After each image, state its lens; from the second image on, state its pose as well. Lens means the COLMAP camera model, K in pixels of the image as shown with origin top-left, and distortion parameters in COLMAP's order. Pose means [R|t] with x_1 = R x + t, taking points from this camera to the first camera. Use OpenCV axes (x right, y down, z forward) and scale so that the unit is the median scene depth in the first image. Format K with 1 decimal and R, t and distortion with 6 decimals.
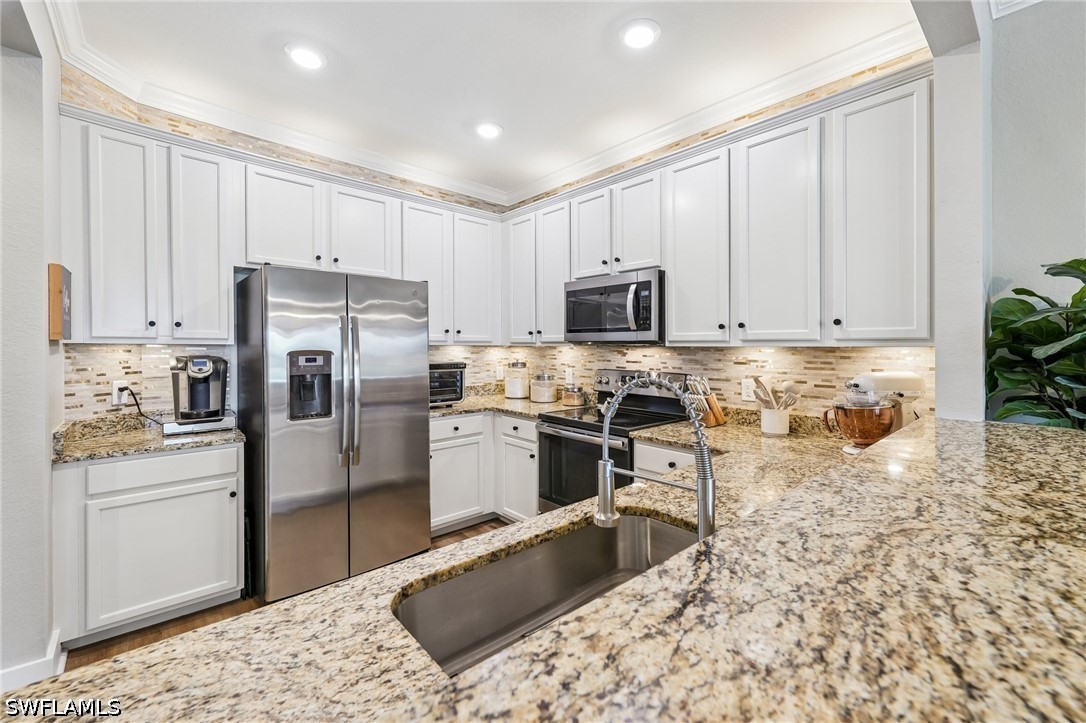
lens RADIAL K [[442.5, 0, 541.6], [0, 442.5, 348.3], [0, 0, 1]] dist [0.000442, 0.000020]
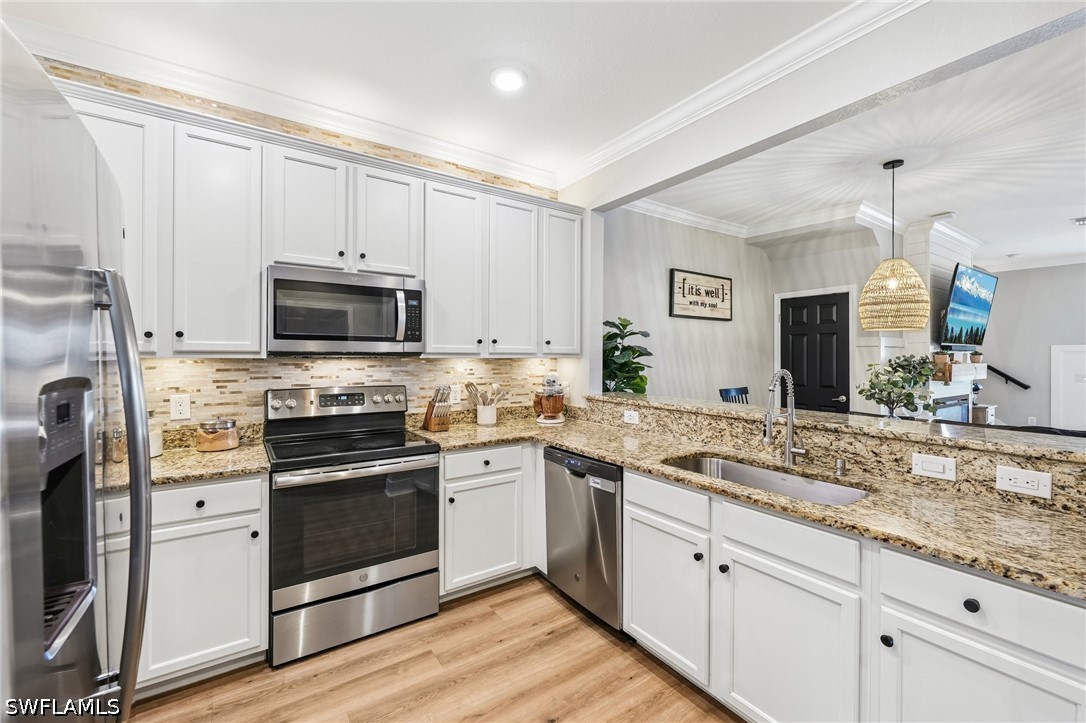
lens RADIAL K [[447.6, 0, 543.0], [0, 447.6, 361.5], [0, 0, 1]] dist [0.000979, 0.000141]
pose [[0.128887, -0.012201, 0.991584, -0.678663], [0.007418, 0.999908, 0.011339, -0.006219], [-0.991631, 0.005894, 0.128966, 0.584970]]
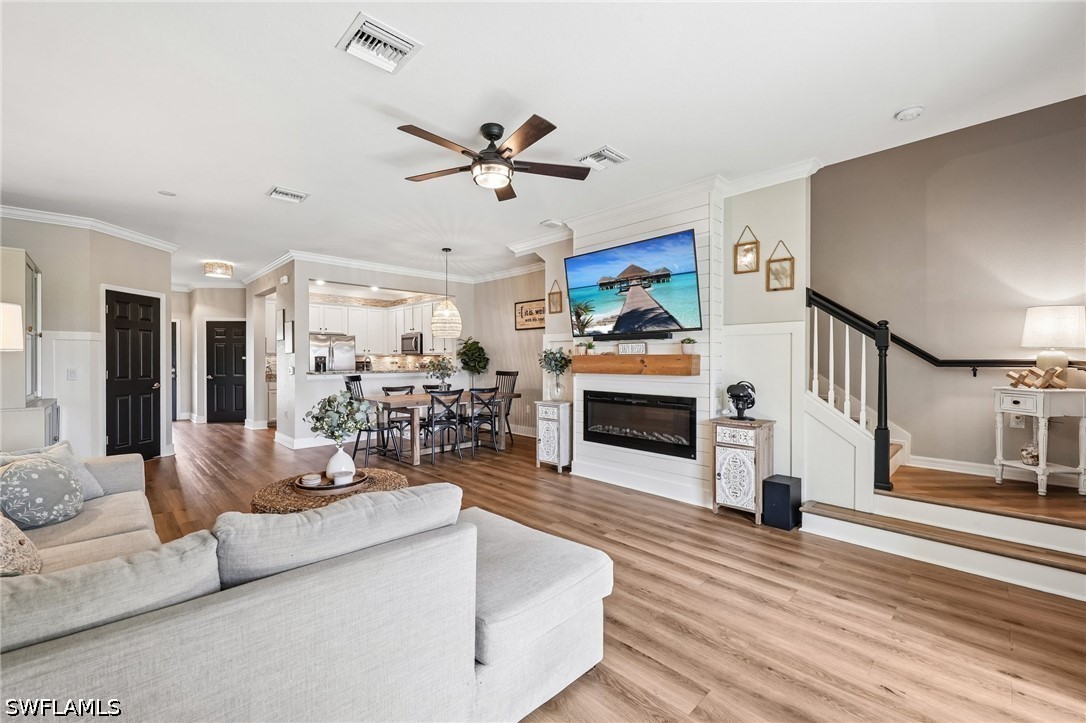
lens RADIAL K [[447.6, 0, 543.0], [0, 447.6, 361.5], [0, 0, 1]] dist [0.000979, 0.000141]
pose [[0.999224, -0.003824, 0.039207, 1.077158], [0.003908, 0.999990, -0.002069, 0.056105], [-0.039199, 0.002221, 0.999229, -2.543699]]
